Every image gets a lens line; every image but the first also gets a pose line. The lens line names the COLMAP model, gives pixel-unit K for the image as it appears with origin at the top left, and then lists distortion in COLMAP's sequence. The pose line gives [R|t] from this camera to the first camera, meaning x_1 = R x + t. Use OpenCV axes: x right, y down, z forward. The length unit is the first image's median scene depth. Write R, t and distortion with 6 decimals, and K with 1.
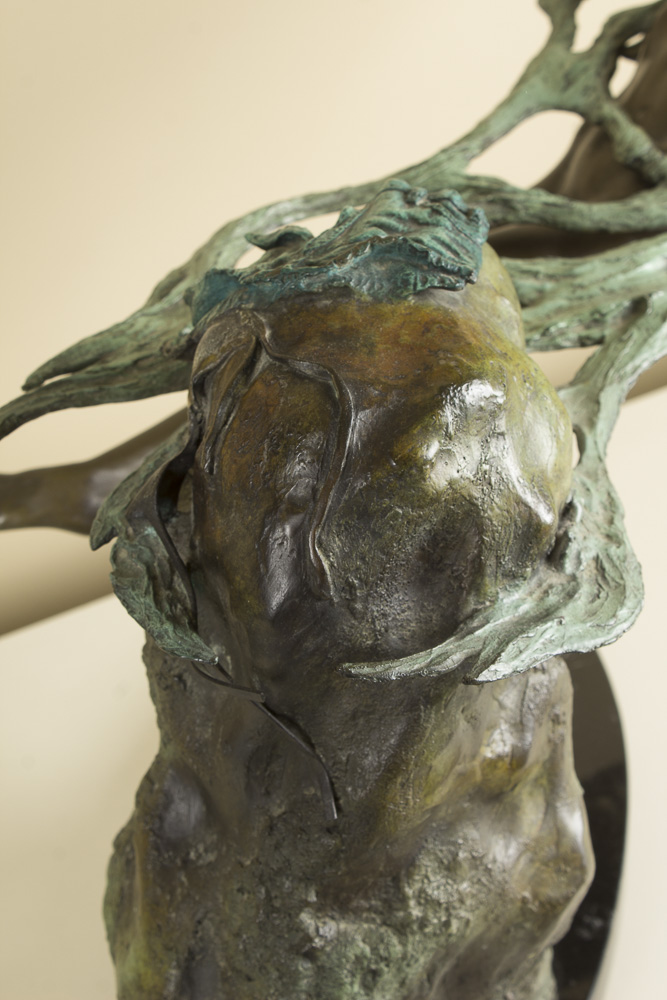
lens RADIAL K [[1973.7, 0, 332.5], [0, 1973.7, 501.8], [0, 0, 1]] dist [0.022092, 0.000000]
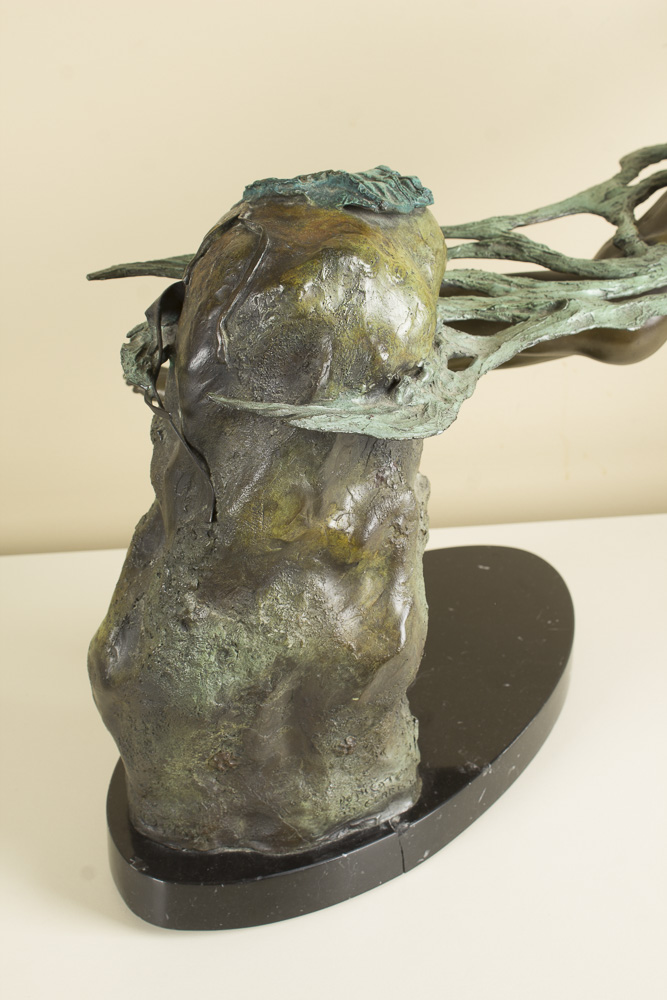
lens RADIAL K [[1600.1, 0, 335.6], [0, 1600.1, 498.2], [0, 0, 1]] dist [-0.040235, 0.000000]
pose [[0.925328, 0.210345, -0.315473, 0.451711], [-0.264379, 0.954327, -0.139153, 0.273261], [0.271794, 0.212167, 0.938676, -0.131918]]
